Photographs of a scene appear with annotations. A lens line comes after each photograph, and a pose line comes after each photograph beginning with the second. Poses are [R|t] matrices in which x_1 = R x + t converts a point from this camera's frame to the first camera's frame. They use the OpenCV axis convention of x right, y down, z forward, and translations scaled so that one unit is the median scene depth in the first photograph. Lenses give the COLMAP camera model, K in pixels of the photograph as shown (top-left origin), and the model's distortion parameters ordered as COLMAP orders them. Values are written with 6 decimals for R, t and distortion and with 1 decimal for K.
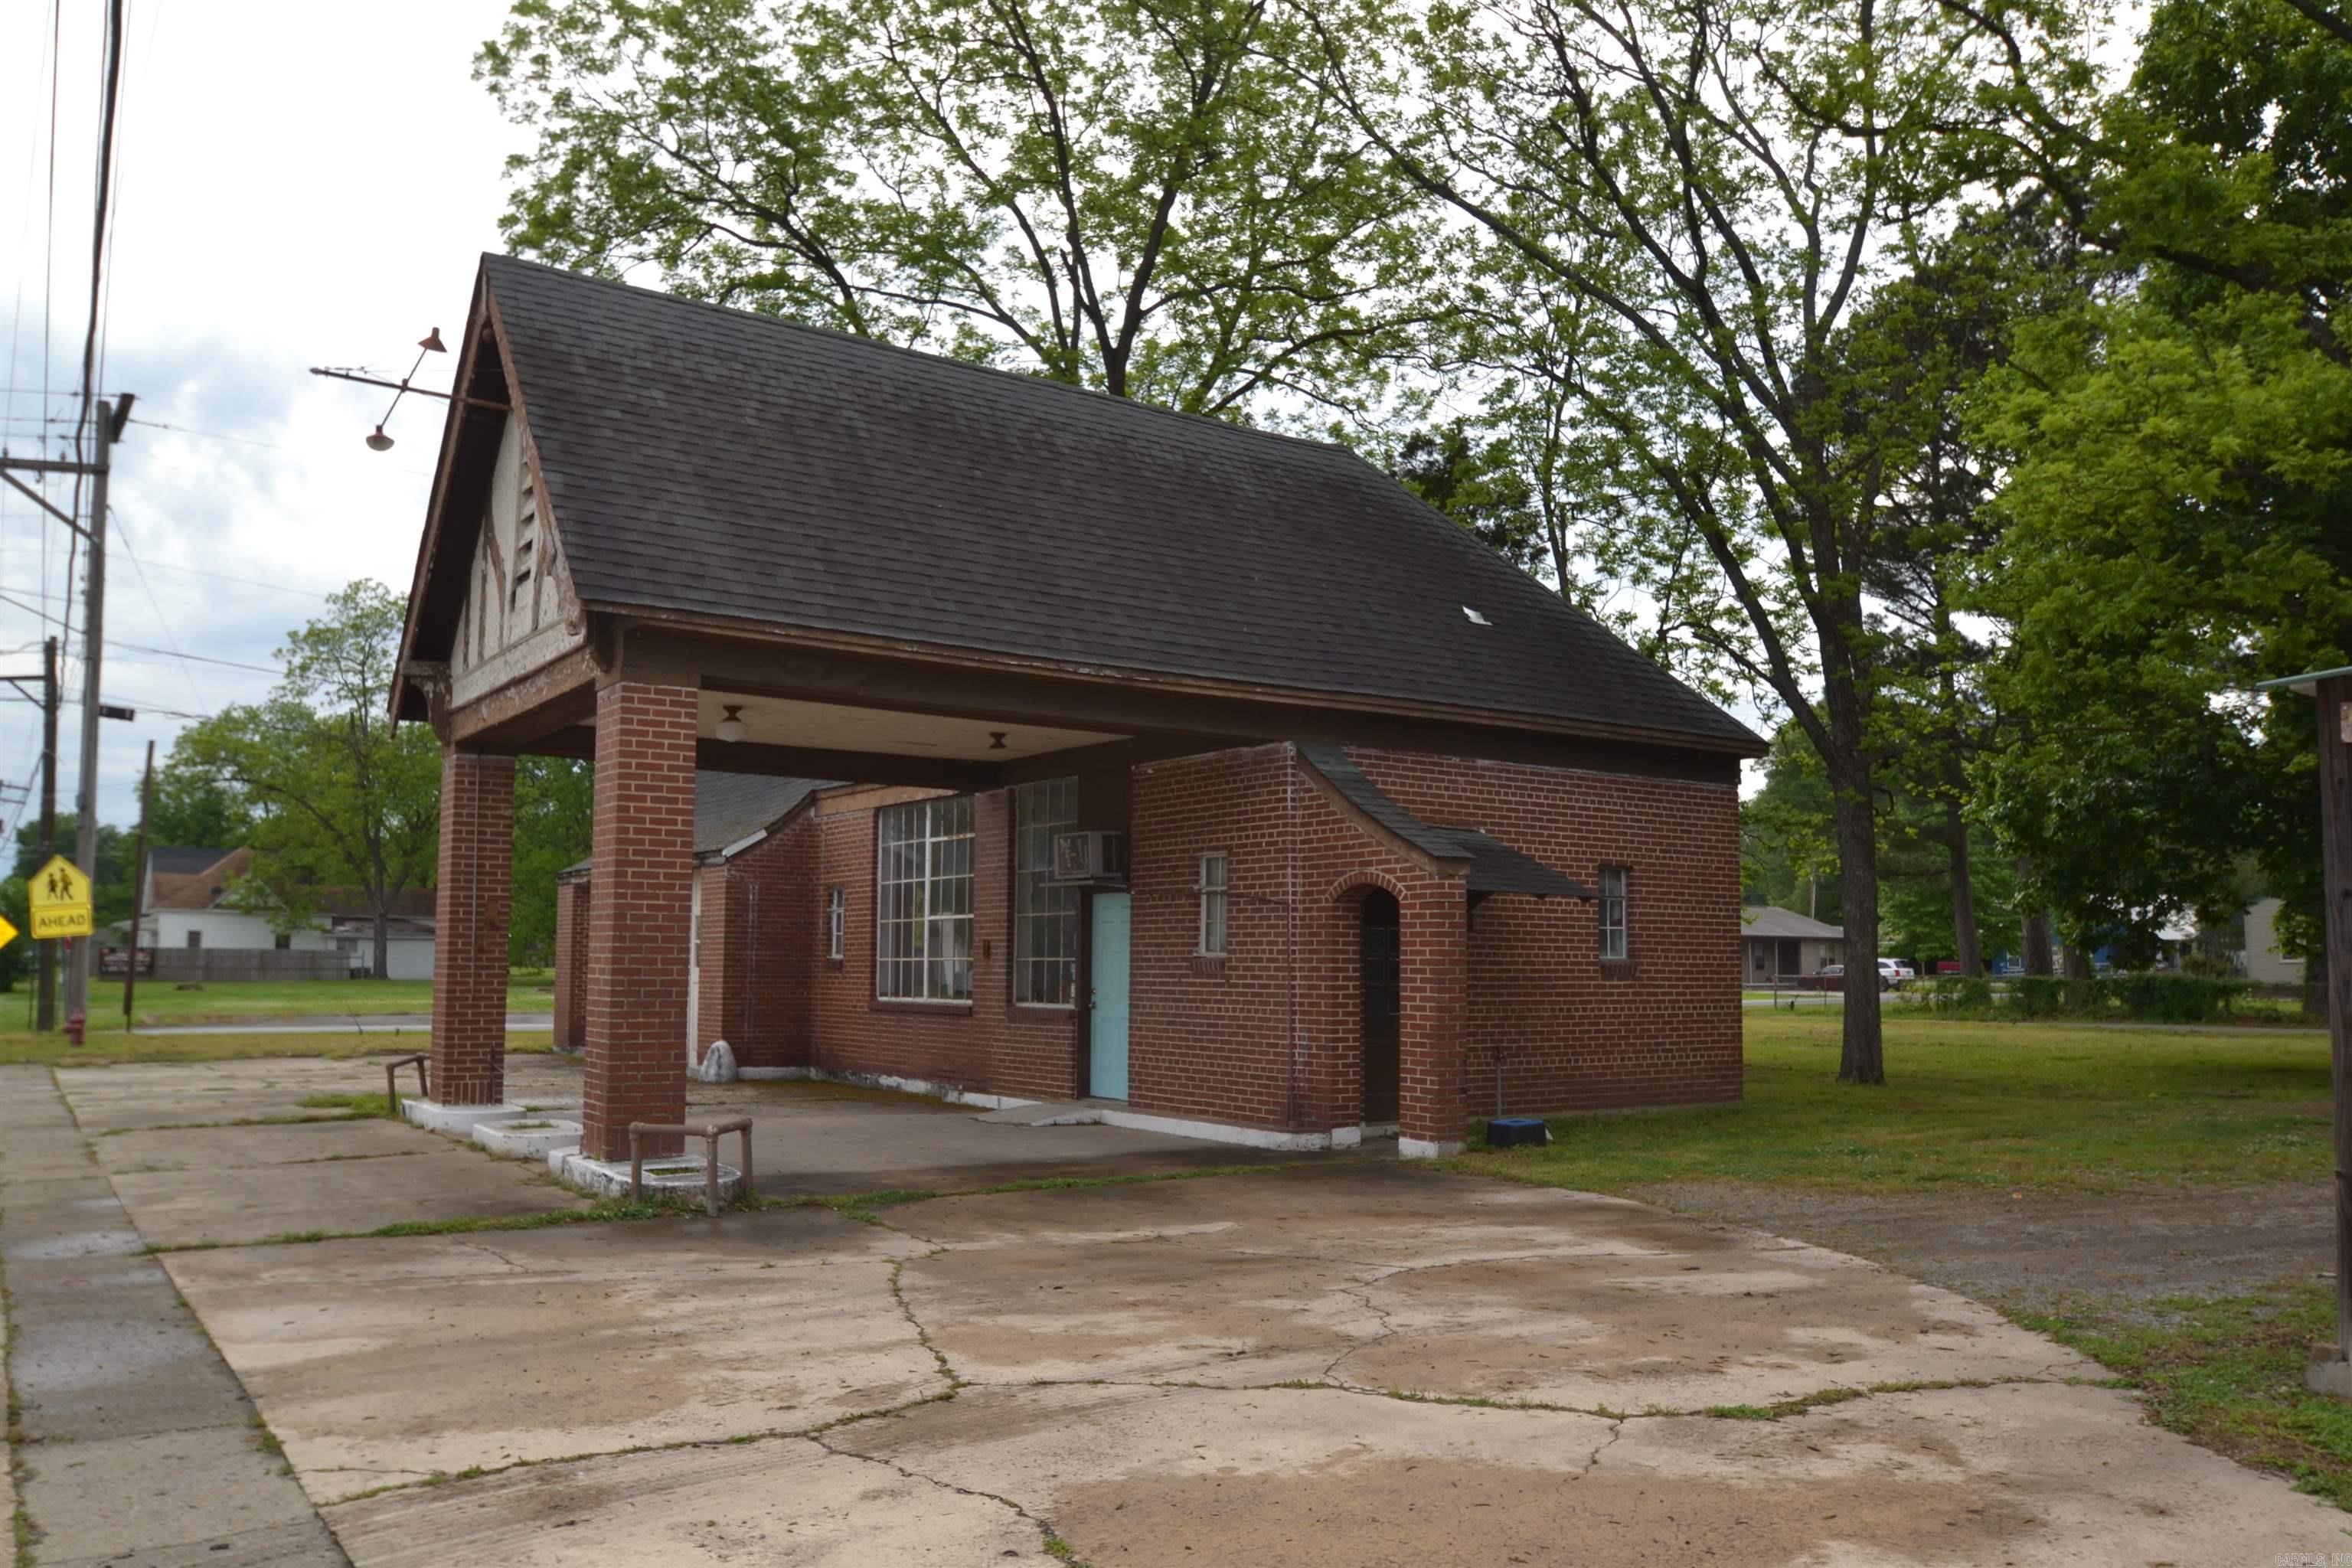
lens RADIAL K [[1751.2, 0, 1164.6], [0, 1751.2, 797.6], [0, 0, 1]] dist [-0.053935, 0.011644]
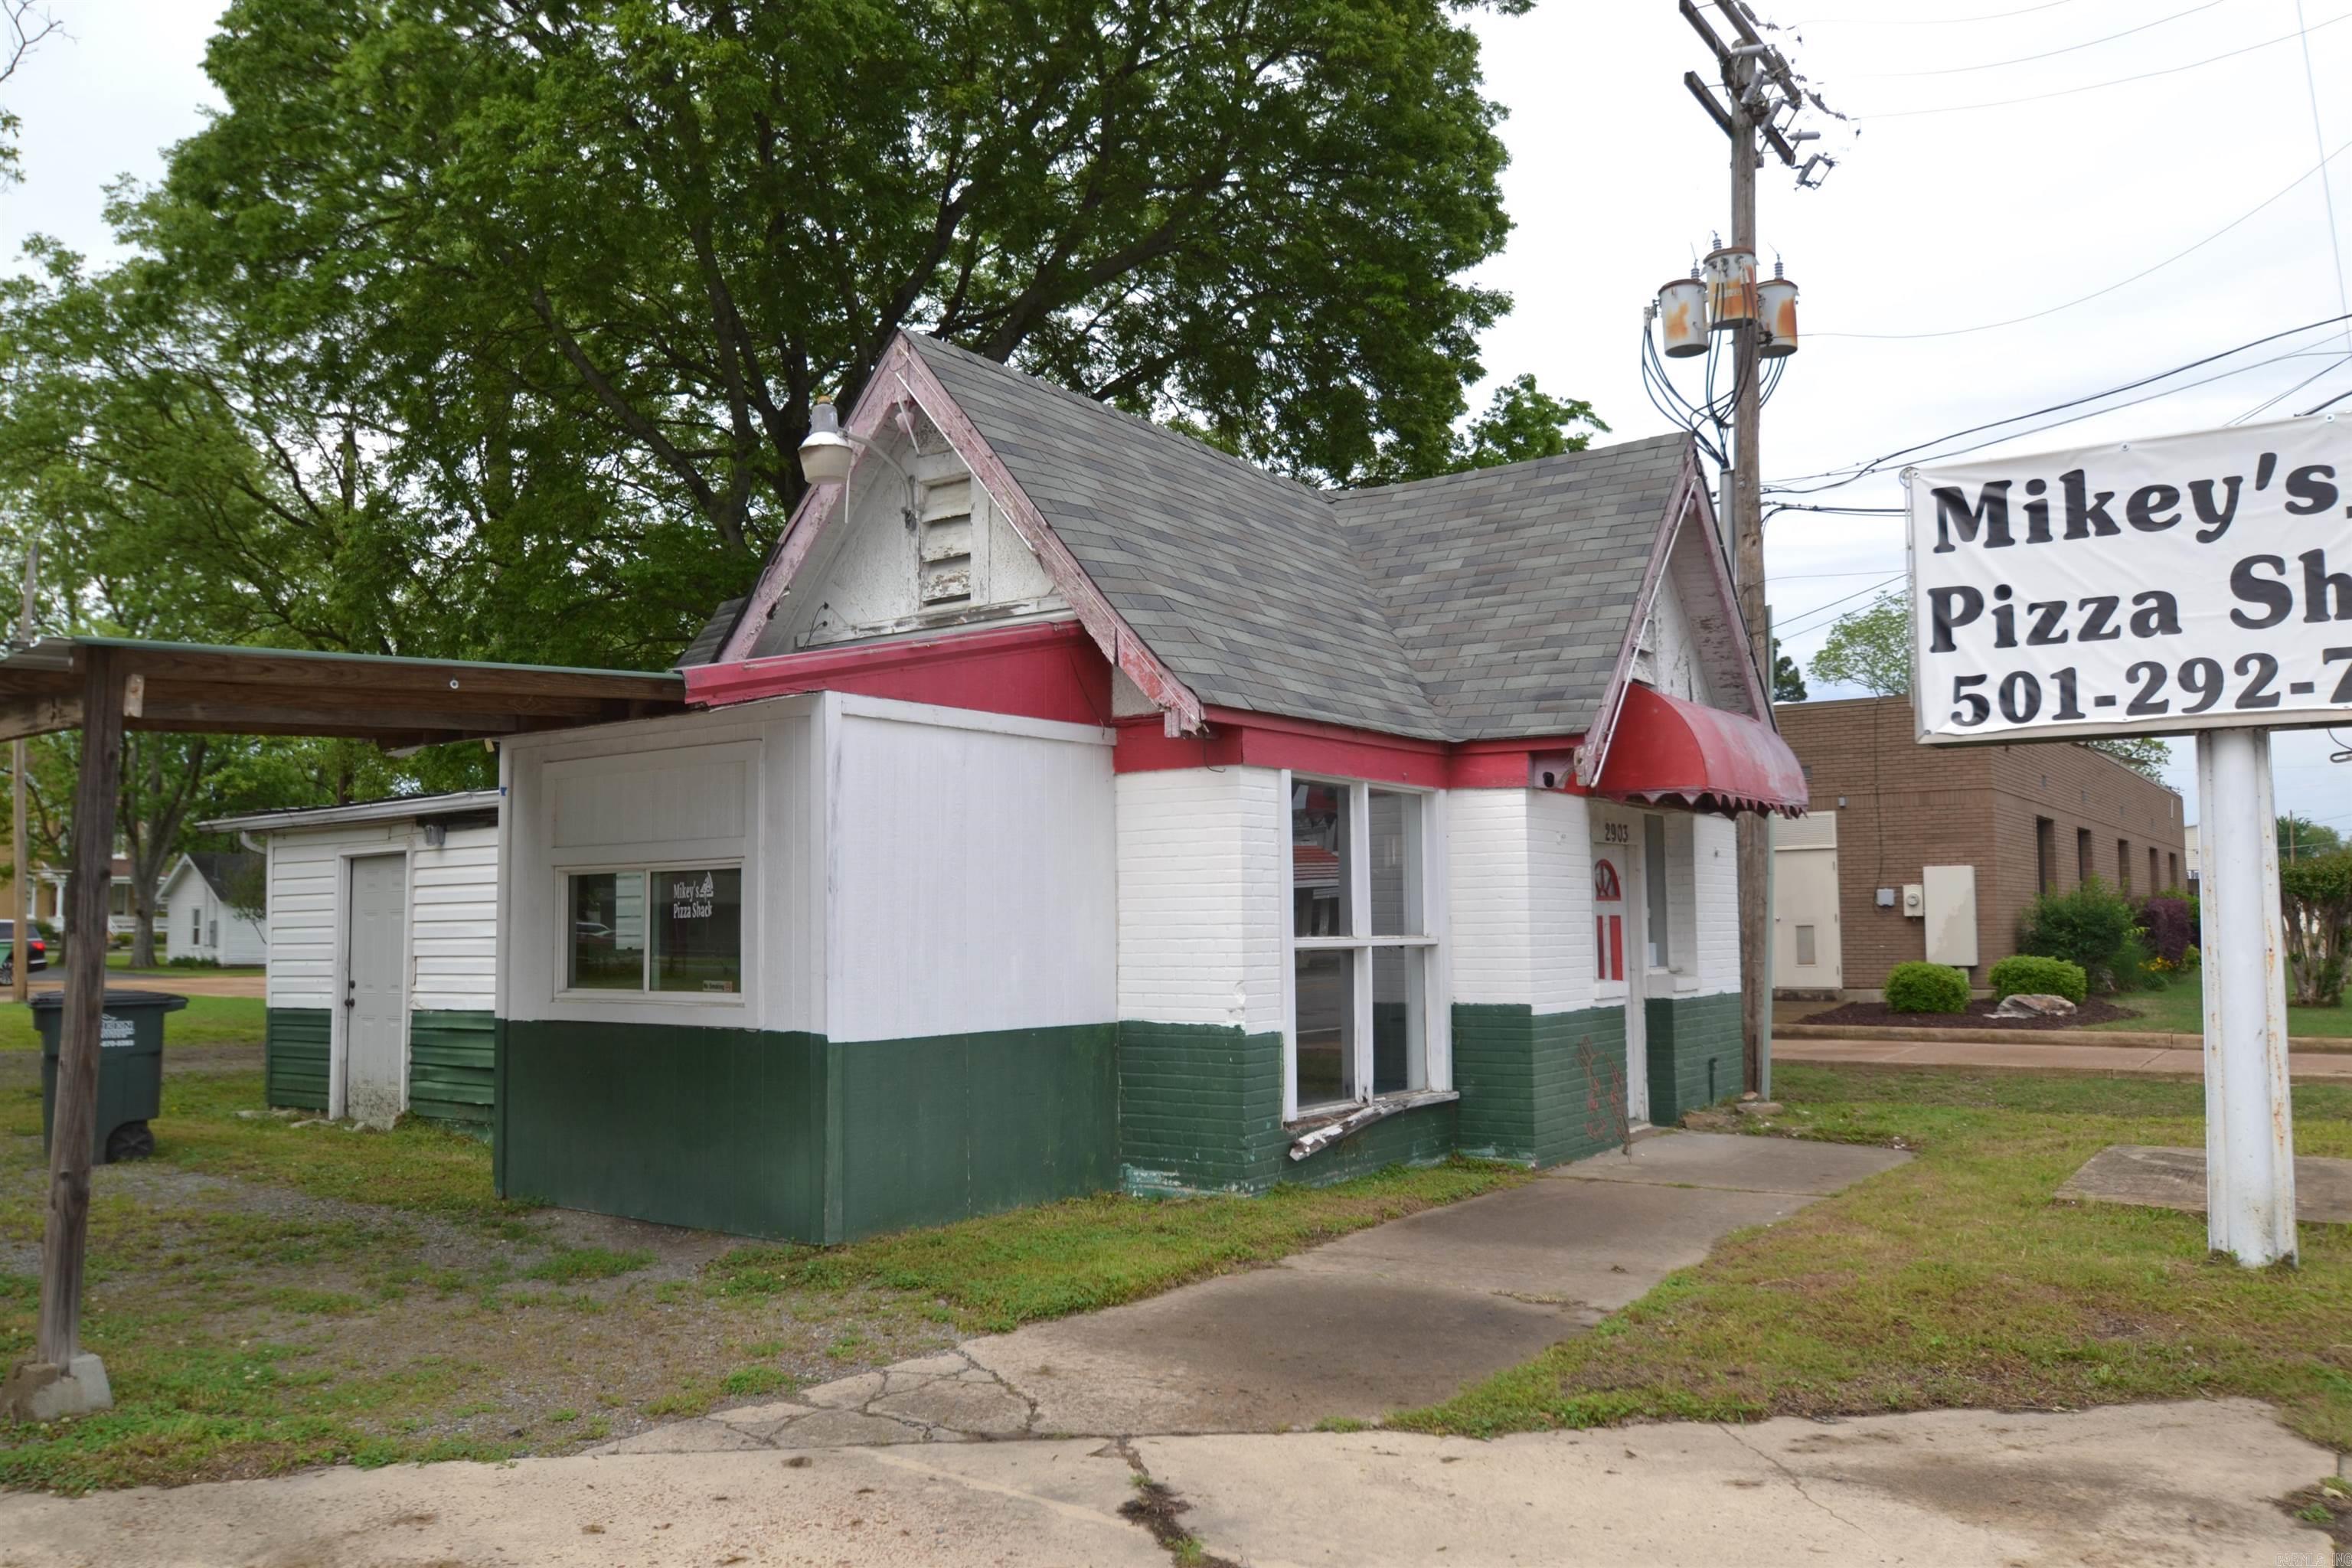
lens RADIAL K [[1751.2, 0, 1159.9], [0, 1751.2, 784.8], [0, 0, 1]] dist [-0.053935, 0.011644]
pose [[-0.346793, 0.071390, 0.935221, -0.145069], [-0.085907, 0.990491, -0.107464, 0.022040], [-0.933999, -0.117610, -0.337362, 0.286093]]
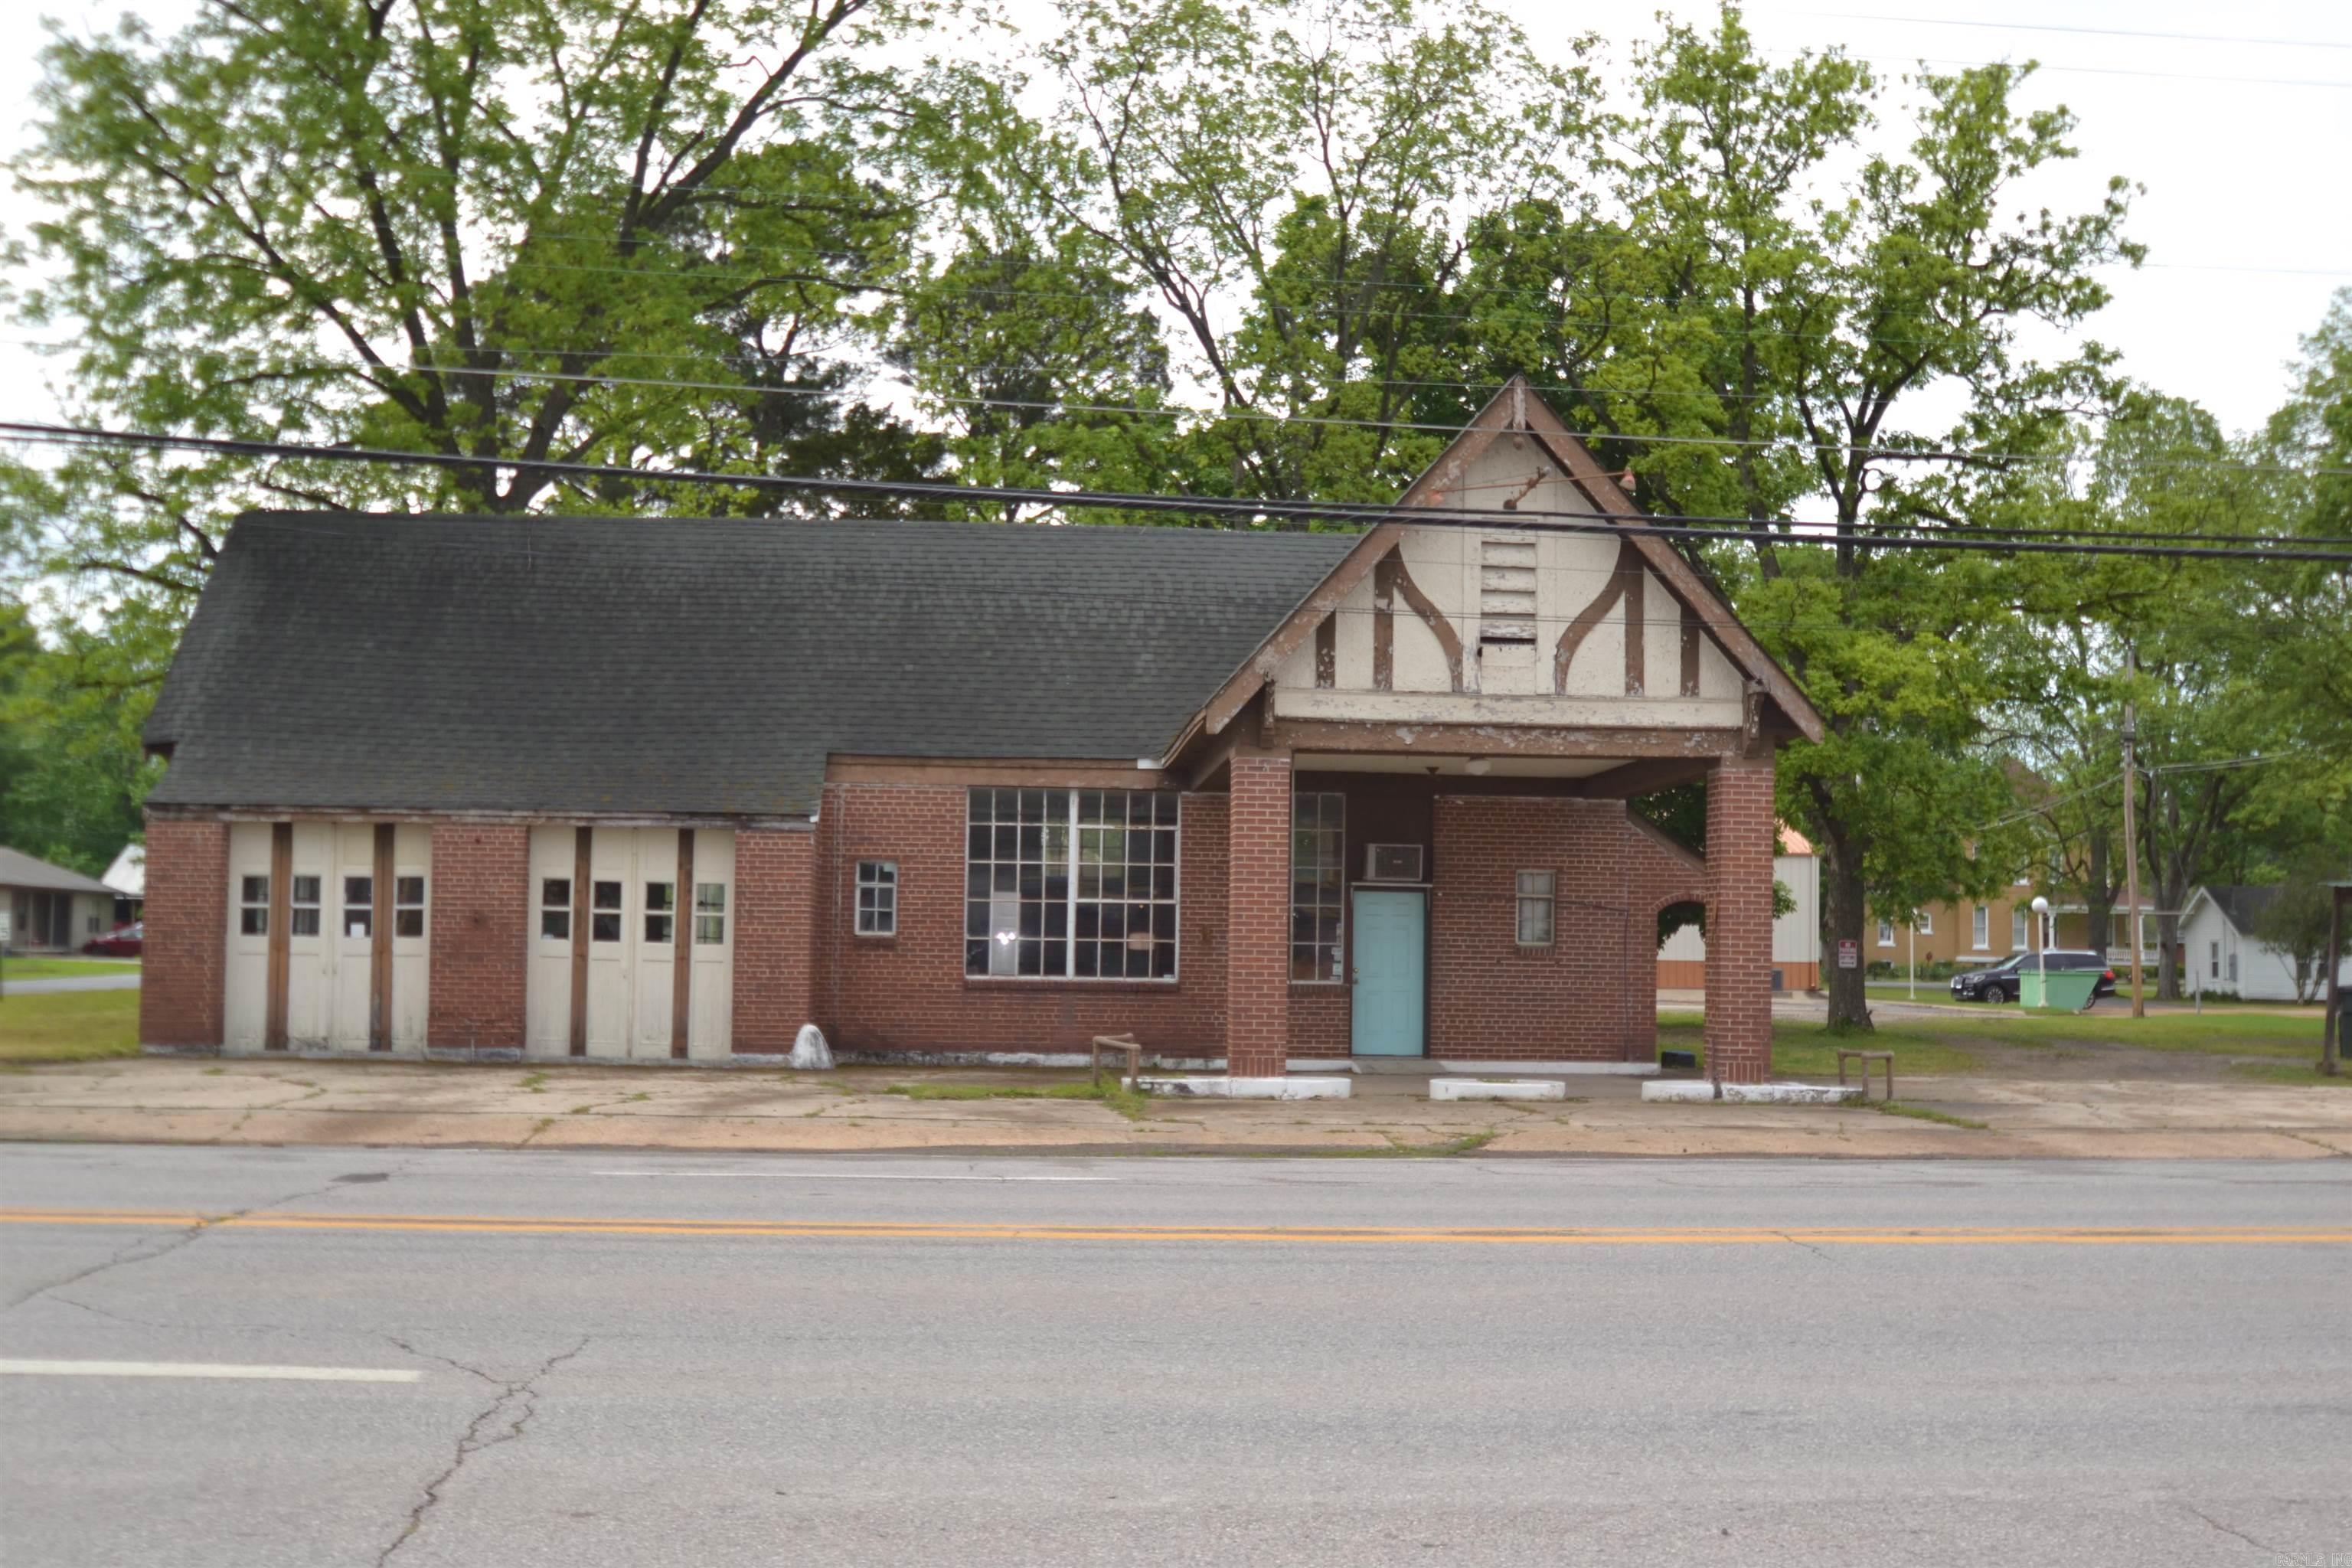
lens RADIAL K [[2378.7, 0, 1171.7], [0, 2378.7, 797.2], [0, 0, 1]] dist [-0.072162, 0.000000]
pose [[0.512138, 0.057571, 0.856972, -1.735166], [-0.095989, 0.995337, -0.009501, 0.020101], [-0.853523, -0.077394, 0.515276, 0.287045]]
